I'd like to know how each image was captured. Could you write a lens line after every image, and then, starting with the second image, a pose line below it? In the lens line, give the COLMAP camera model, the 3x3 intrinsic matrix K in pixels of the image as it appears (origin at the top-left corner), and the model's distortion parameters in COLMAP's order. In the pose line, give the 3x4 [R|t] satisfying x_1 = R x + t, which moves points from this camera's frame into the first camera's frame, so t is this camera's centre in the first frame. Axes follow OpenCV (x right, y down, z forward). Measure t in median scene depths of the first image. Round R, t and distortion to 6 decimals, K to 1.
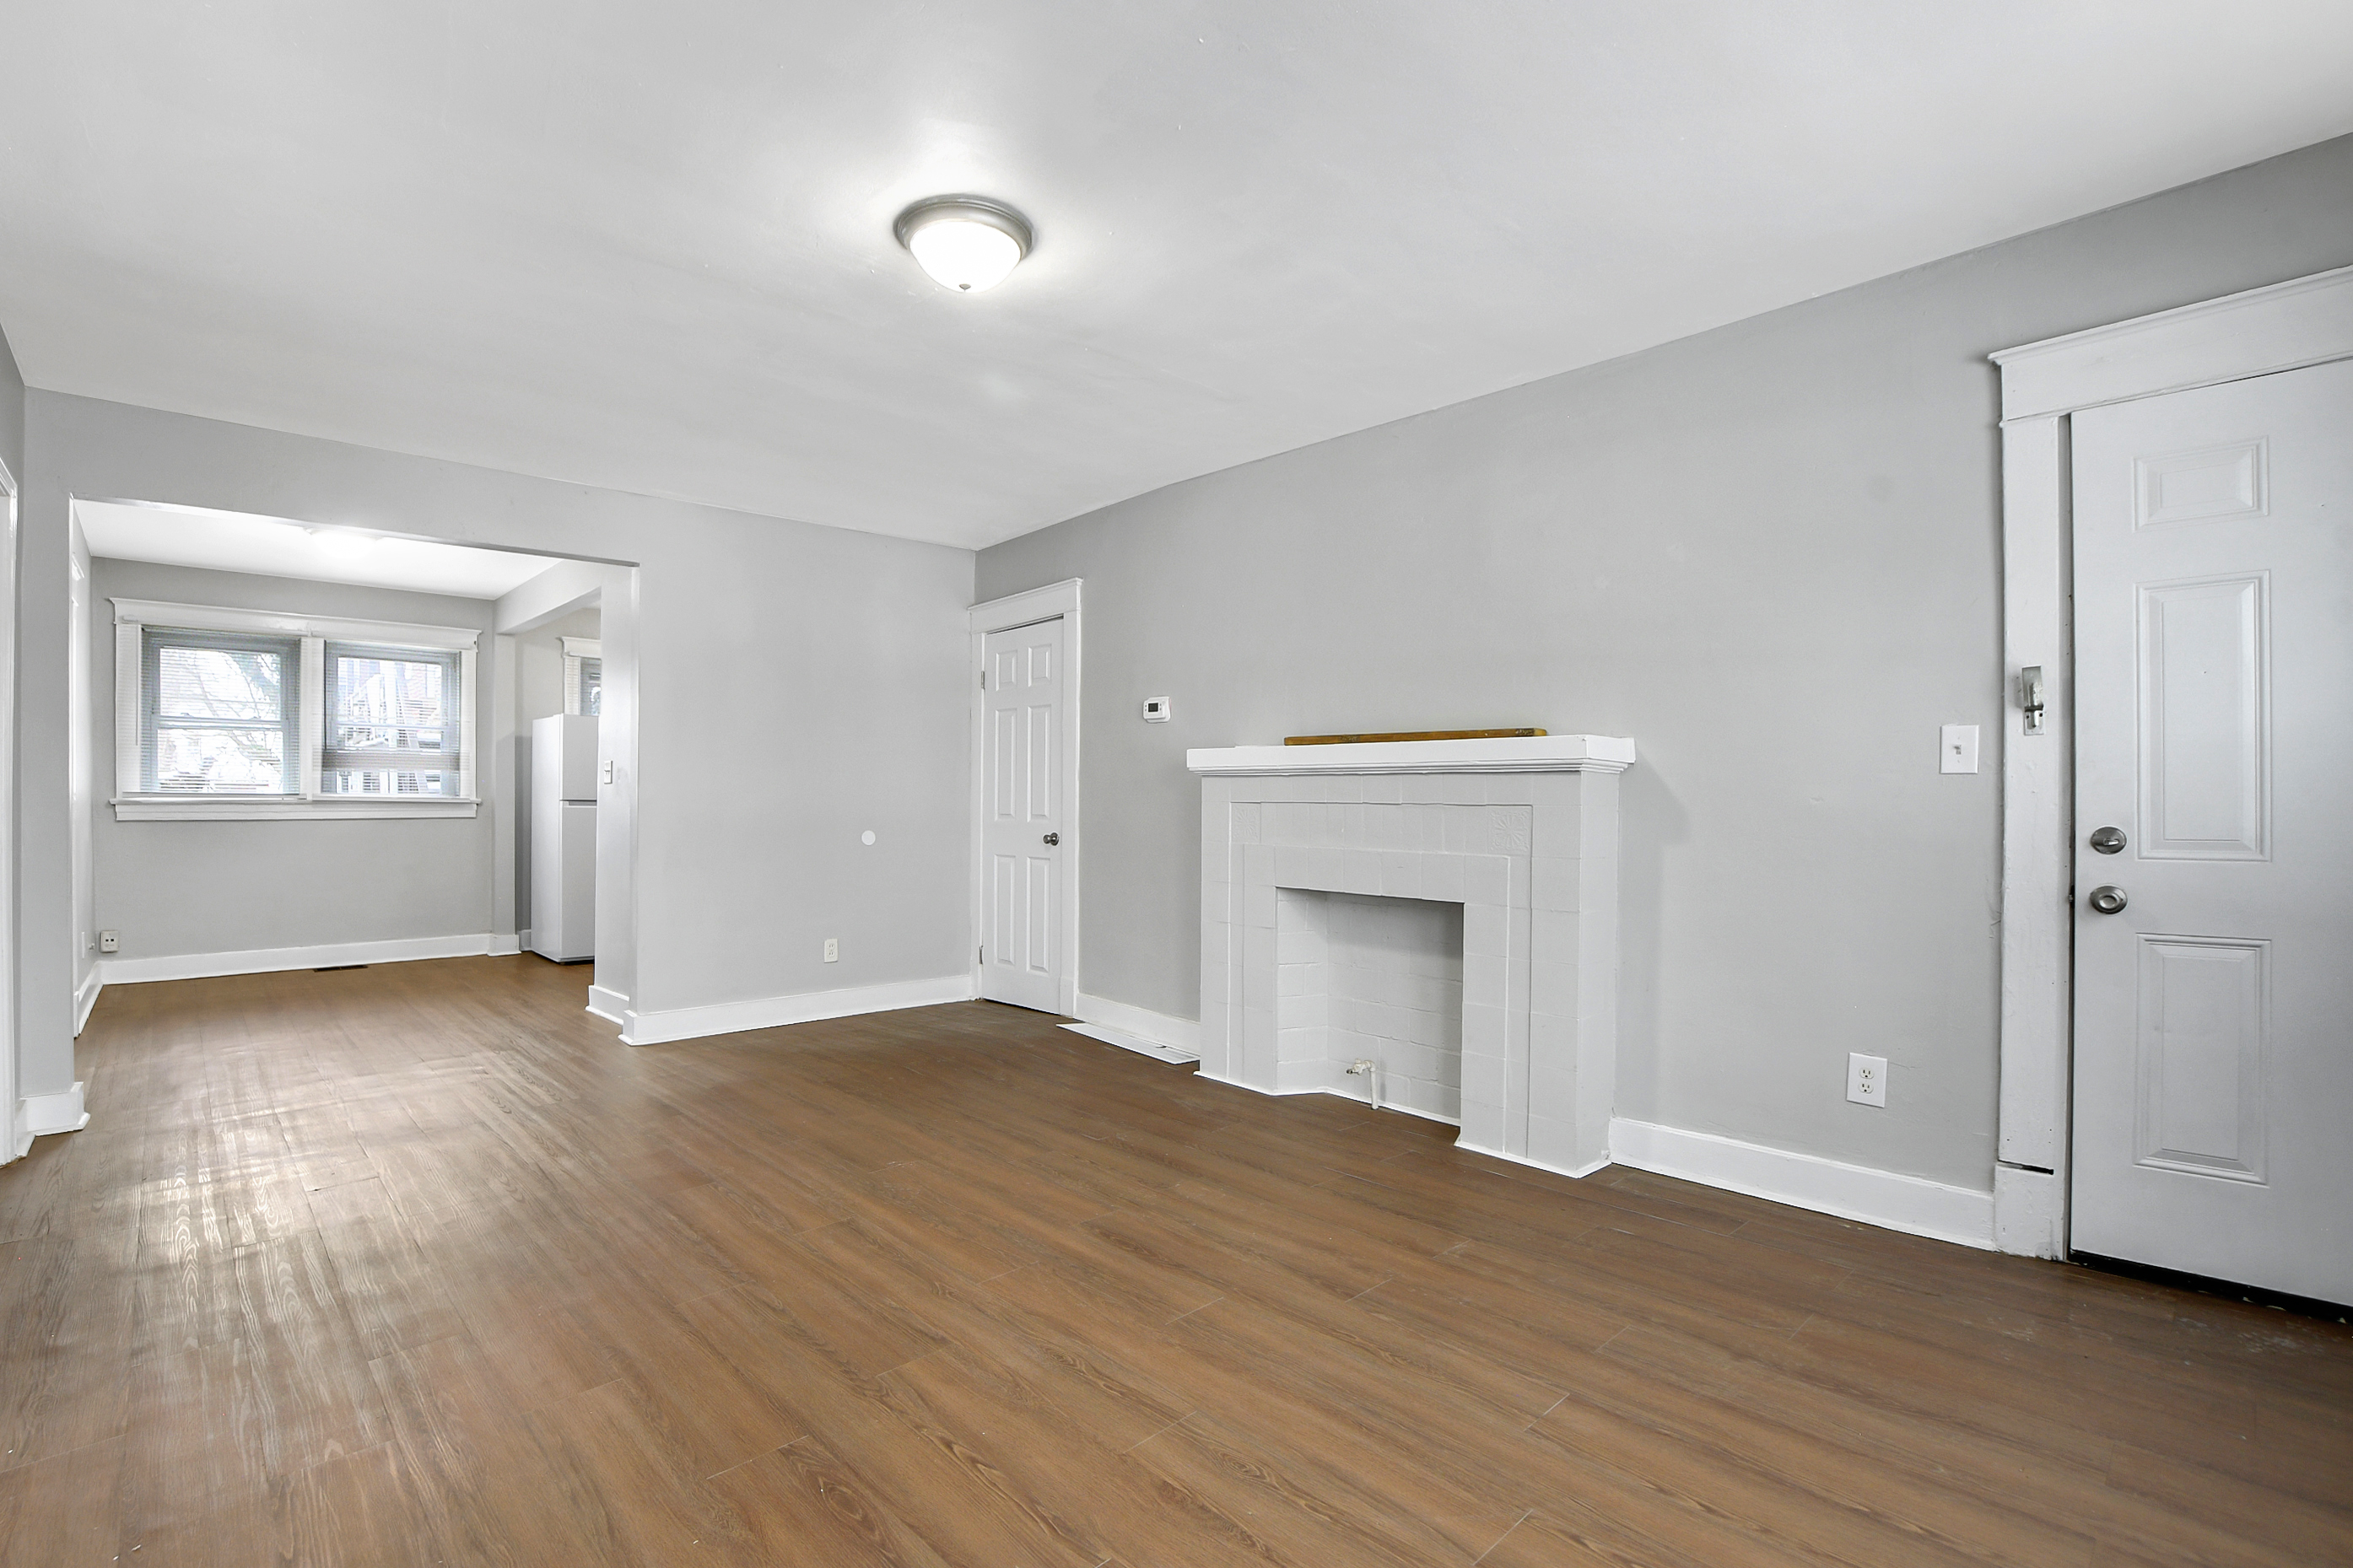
lens RADIAL K [[1063.5, 0, 1148.4], [0, 1063.5, 804.8], [0, 0, 1]] dist [-0.000908, -0.000279]
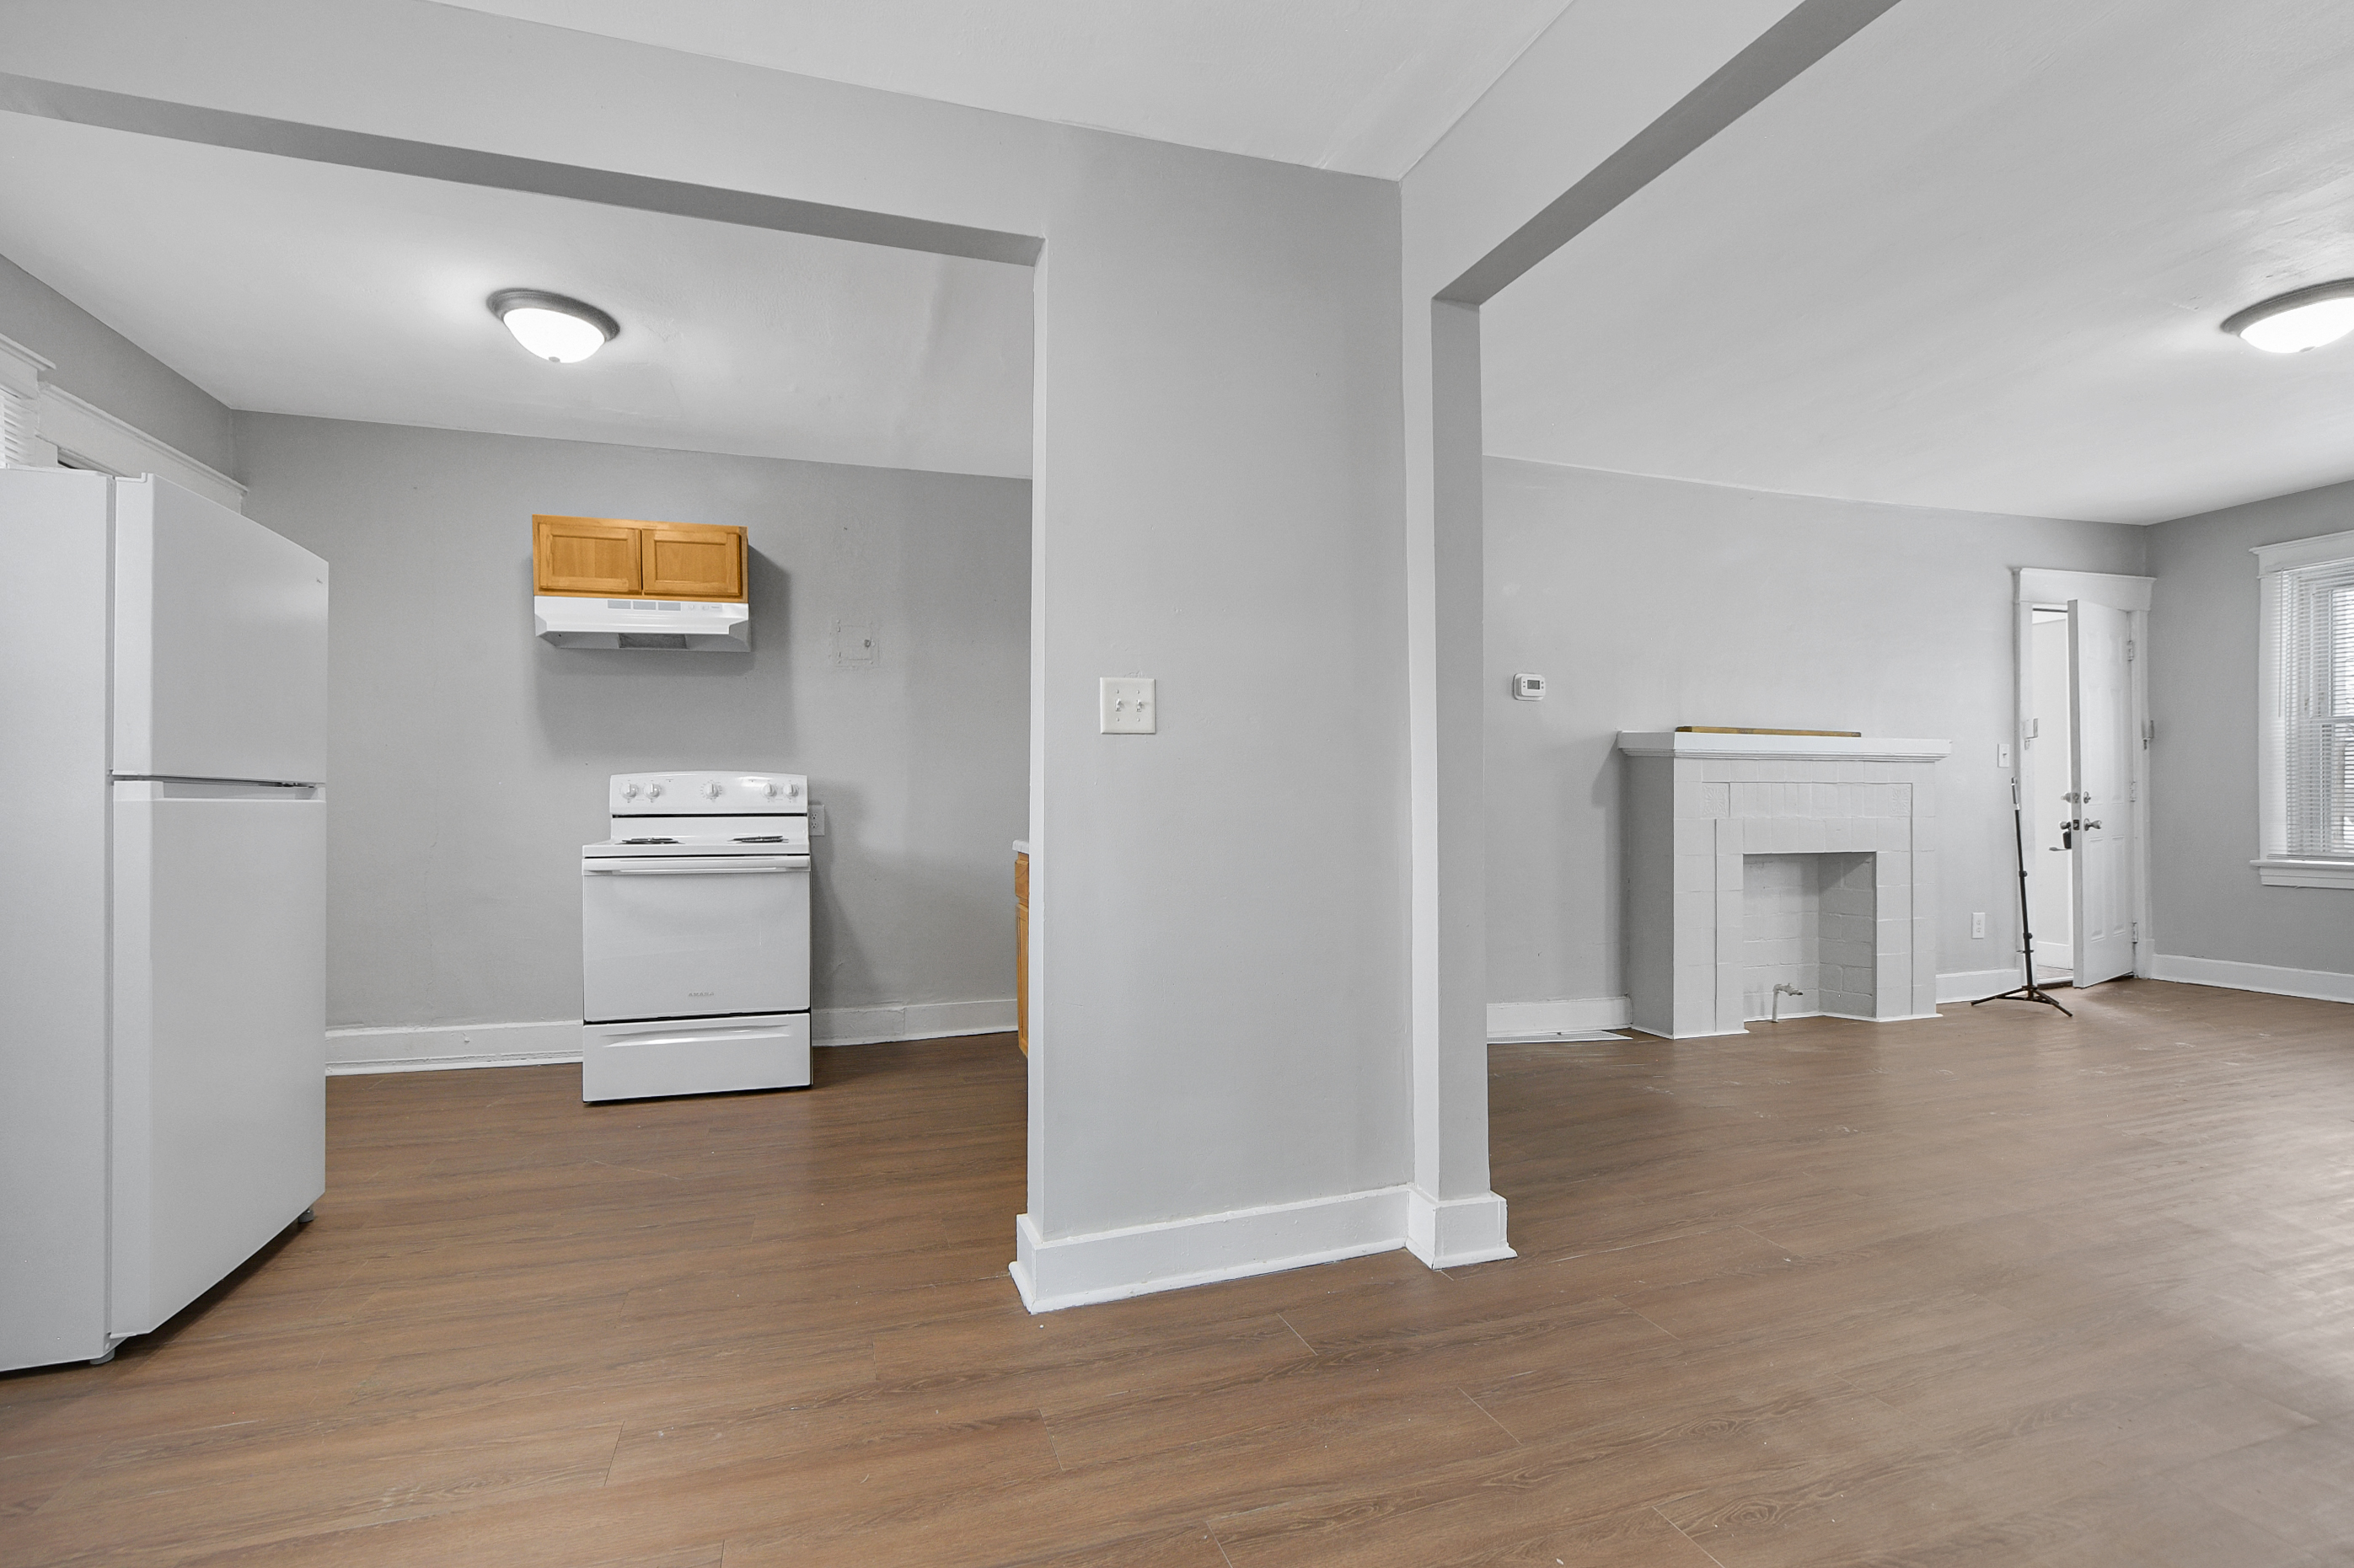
lens RADIAL K [[1064.0, 0, 1148.9], [0, 1064.0, 804.8], [0, 0, 1]] dist [-0.000908, -0.000279]
pose [[0.470443, -0.005020, 0.882416, -1.445164], [0.005318, 0.999982, 0.002854, 0.021877], [-0.882414, 0.003350, 0.470461, 1.182556]]
